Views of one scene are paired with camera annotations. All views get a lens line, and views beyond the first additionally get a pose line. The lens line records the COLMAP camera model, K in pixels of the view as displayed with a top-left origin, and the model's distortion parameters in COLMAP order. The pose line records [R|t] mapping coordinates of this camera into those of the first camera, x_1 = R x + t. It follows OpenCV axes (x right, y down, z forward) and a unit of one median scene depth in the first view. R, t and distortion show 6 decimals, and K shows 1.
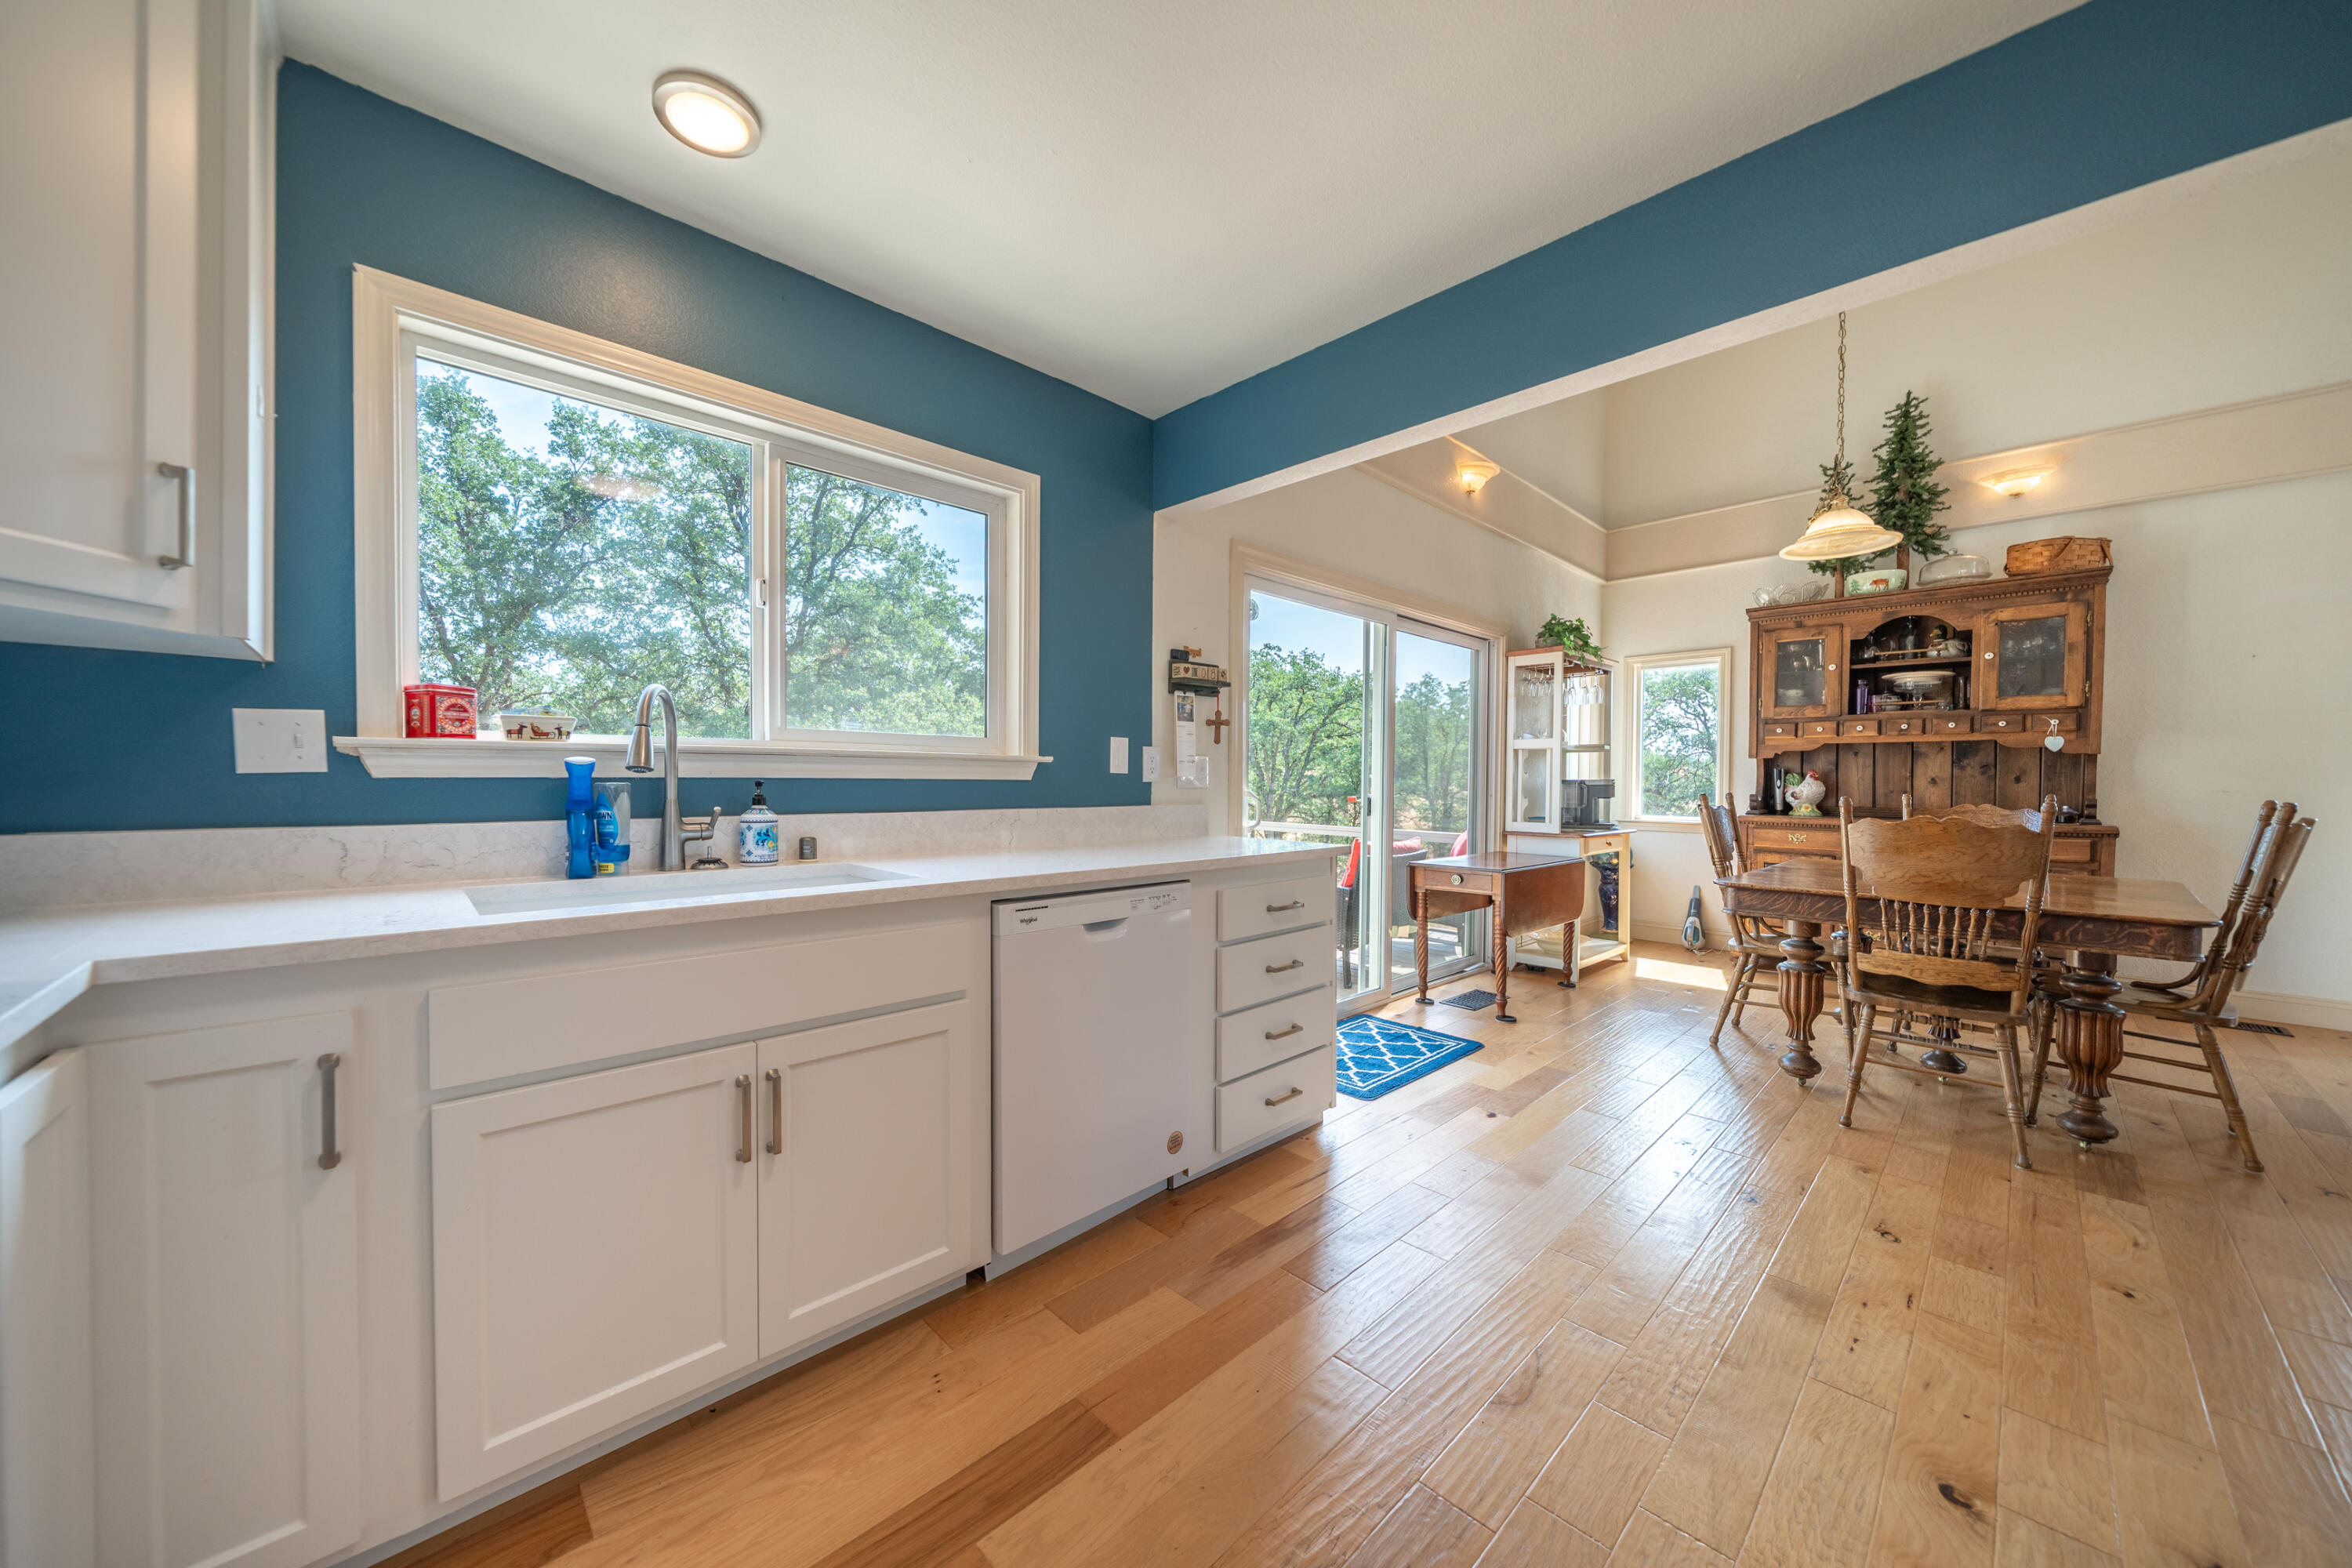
lens RADIAL K [[807.1, 0, 1164.7], [0, 807.1, 798.6], [0, 0, 1]] dist [-0.007999, 0.000193]
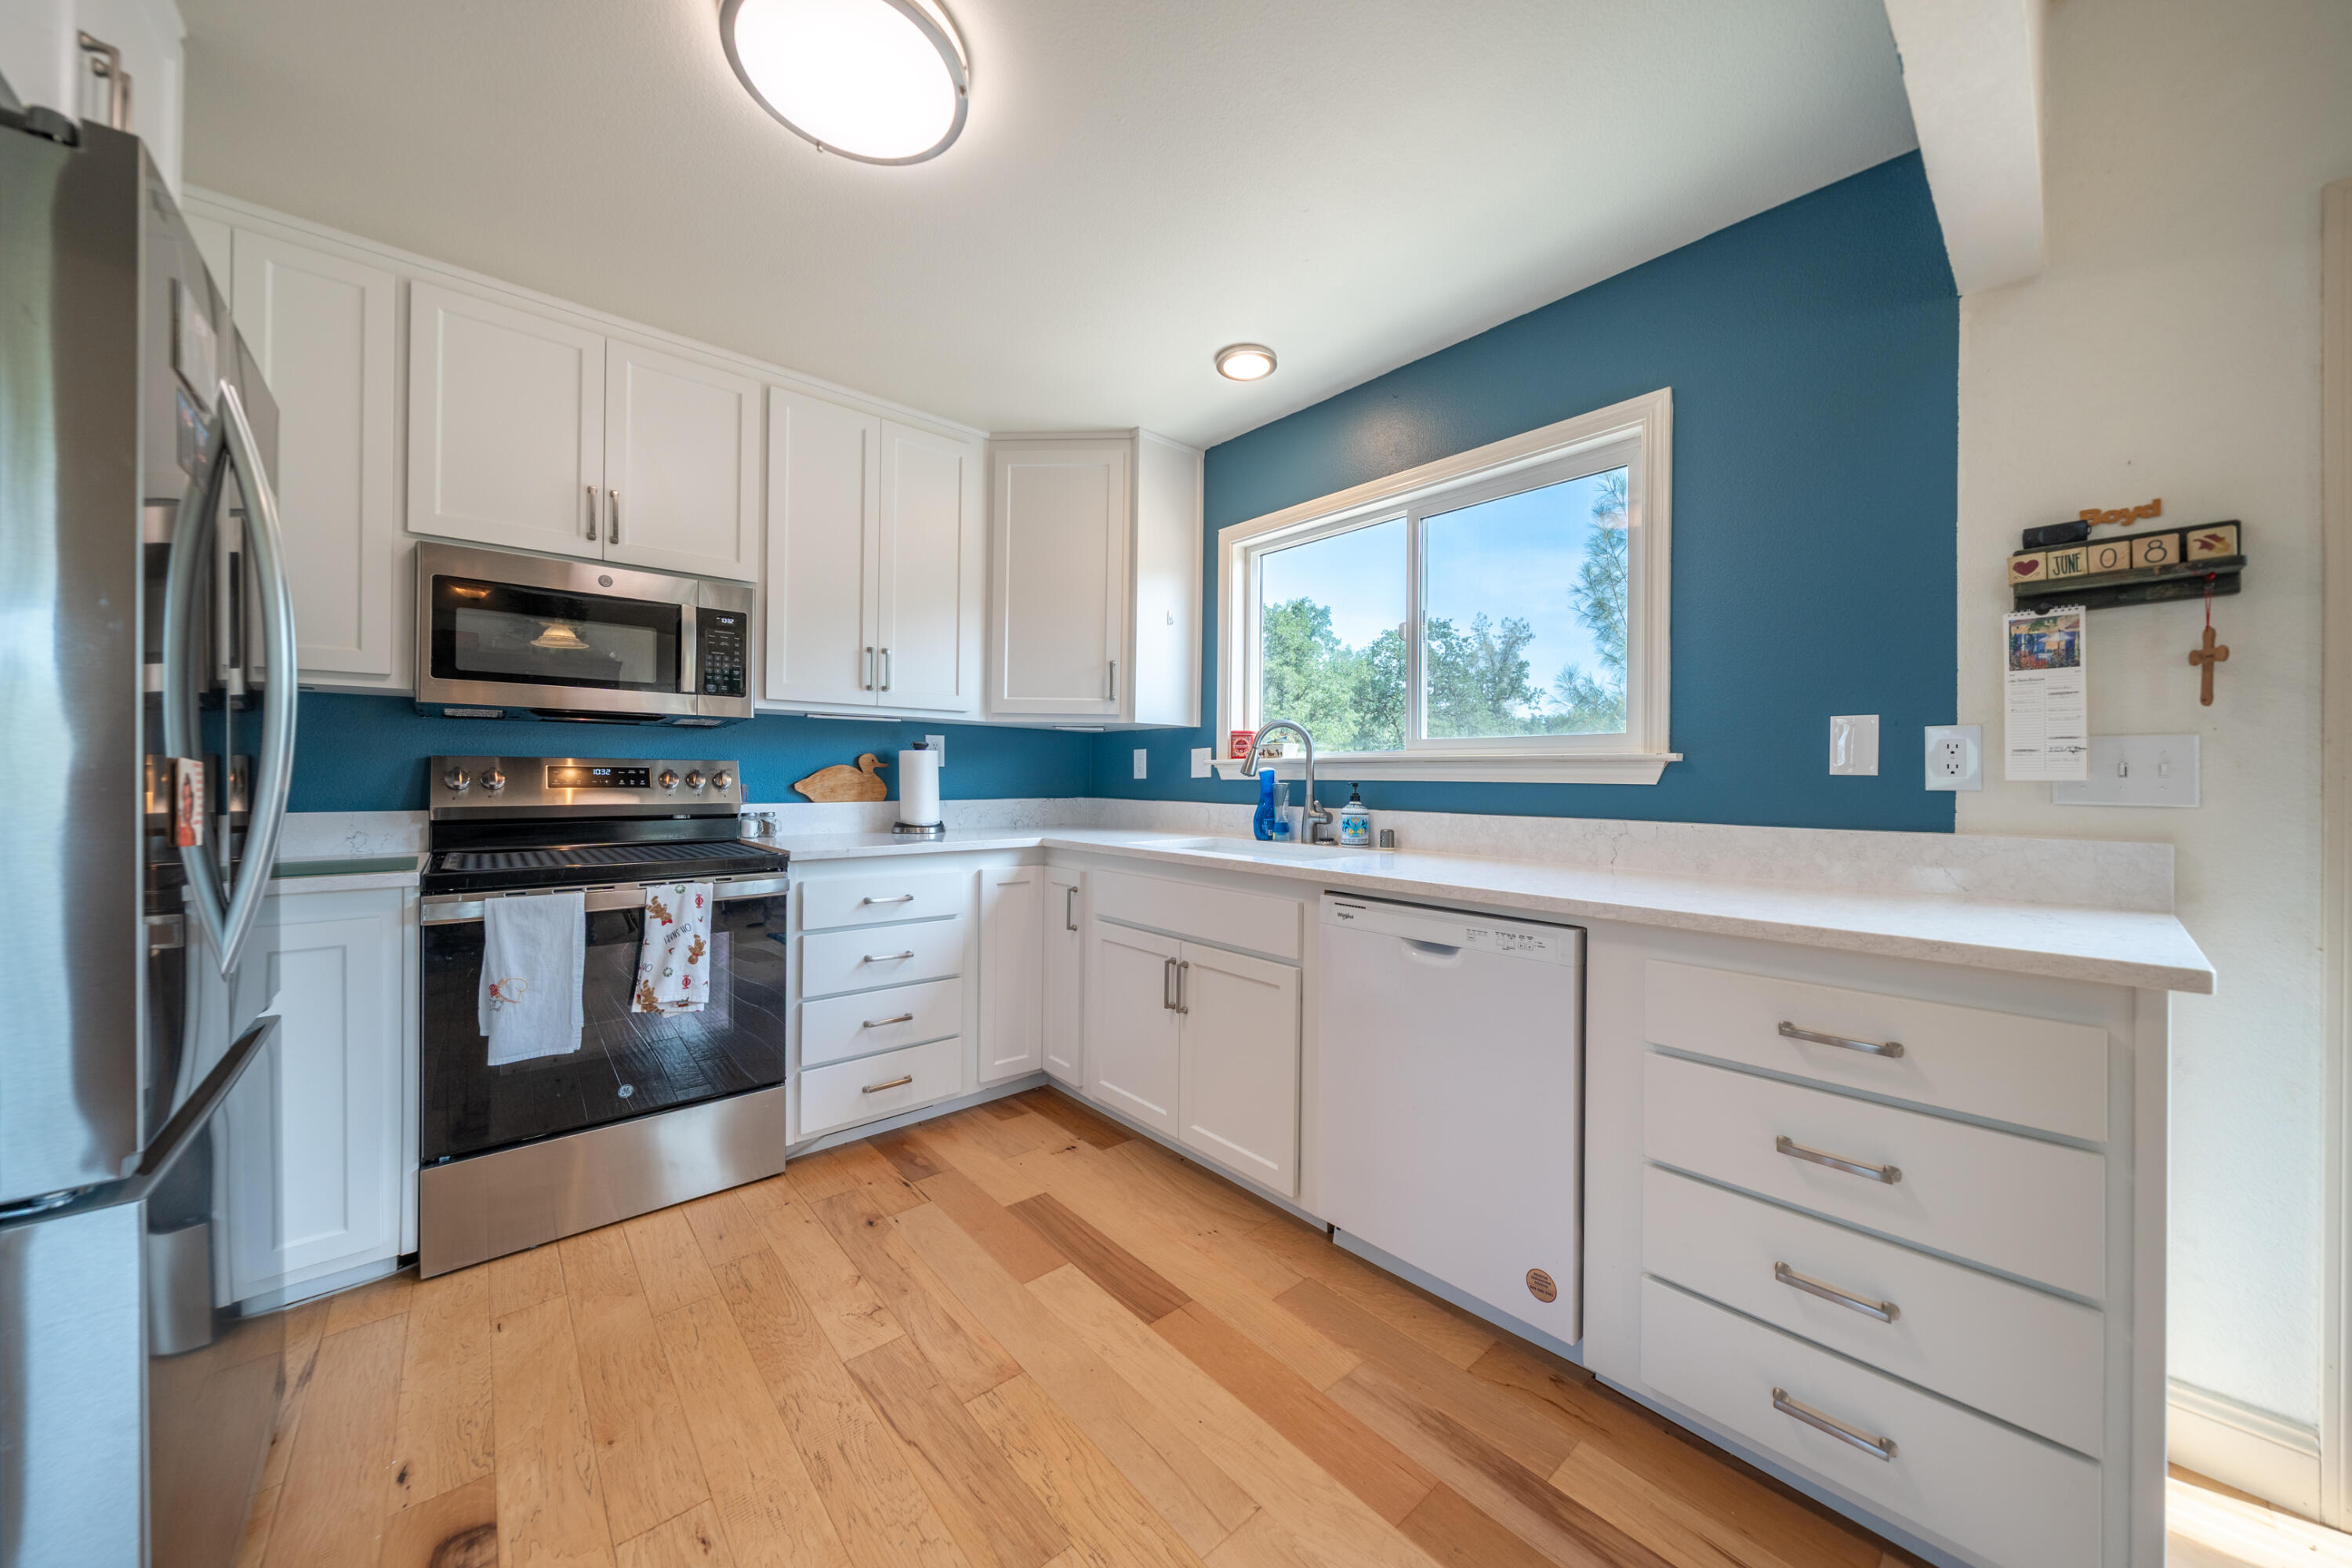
lens RADIAL K [[807.1, 0, 1182.9], [0, 807.1, 778.5], [0, 0, 1]] dist [-0.007999, 0.000193]
pose [[-0.031497, -0.001691, -0.999502, 0.385565], [-0.029312, 0.999570, -0.000768, -0.009191], [0.999074, 0.029273, -0.031533, 0.356233]]
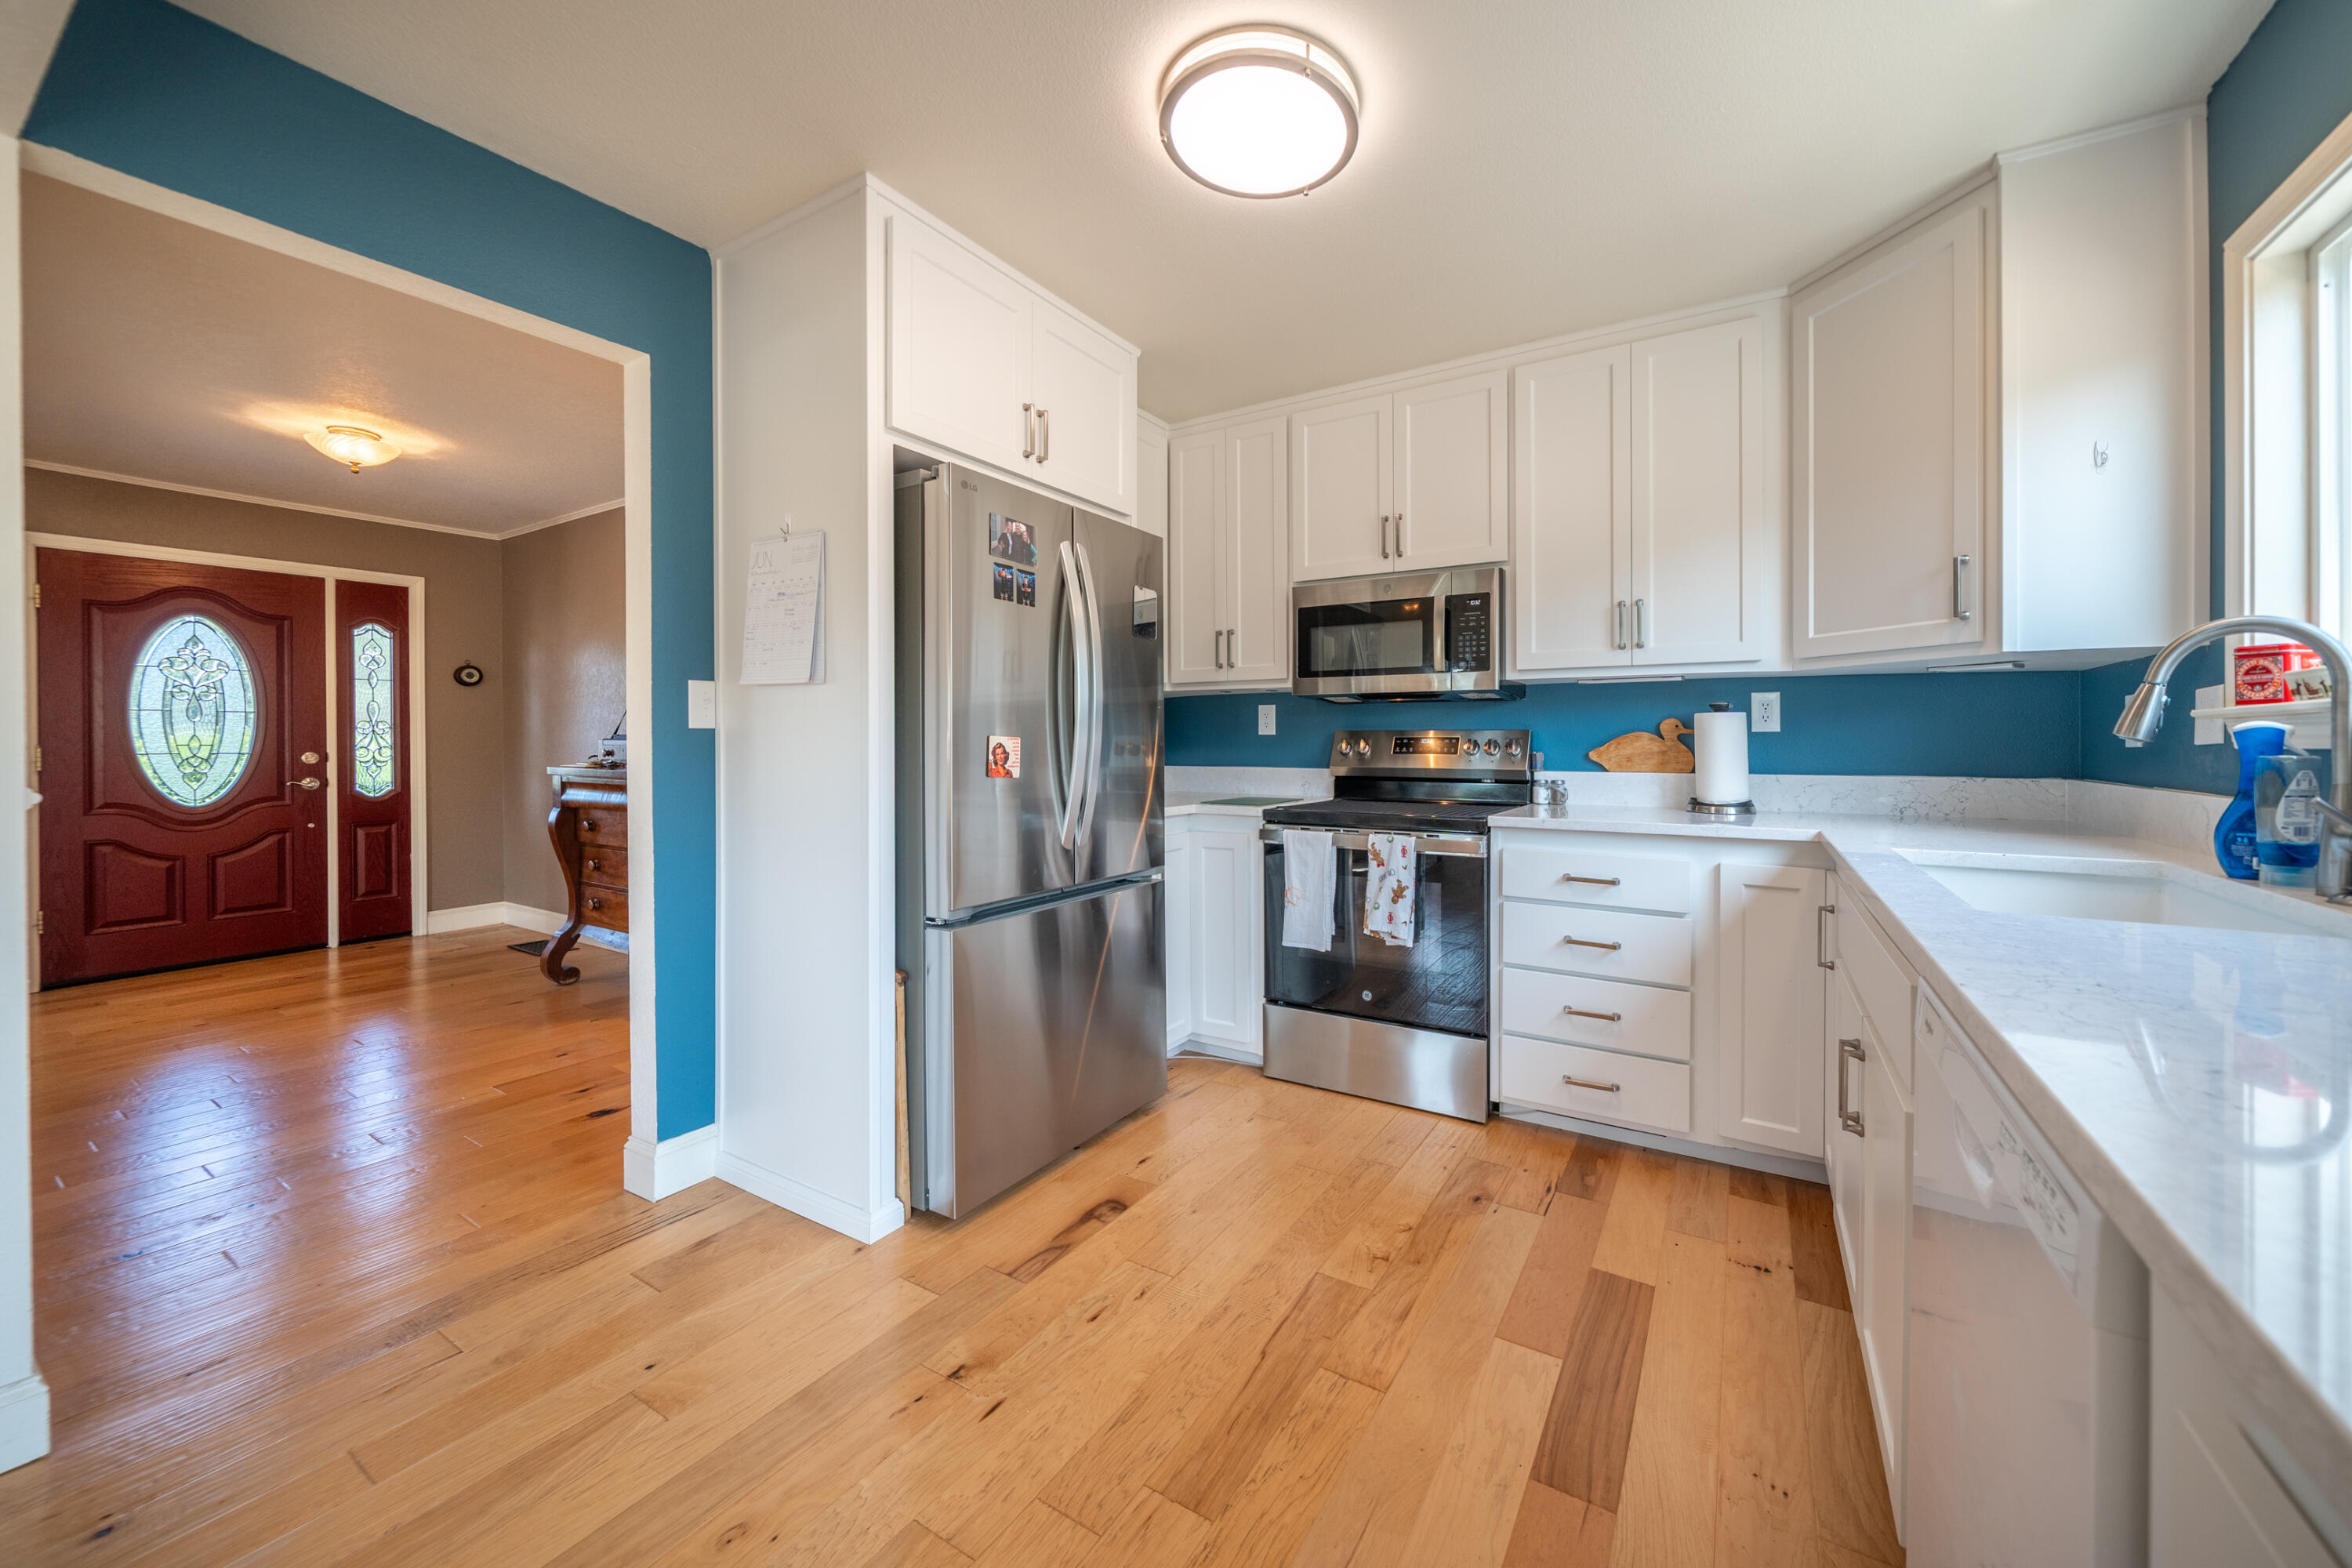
lens RADIAL K [[845.0, 0, 1271.4], [0, 845.0, 746.6], [0, 0, 1]] dist [-0.007687, -0.000088]
pose [[-0.953091, -0.003896, -0.302659, 0.172092], [-0.012316, 0.999588, 0.025915, -0.015145], [0.302433, 0.028427, -0.952747, 0.594002]]
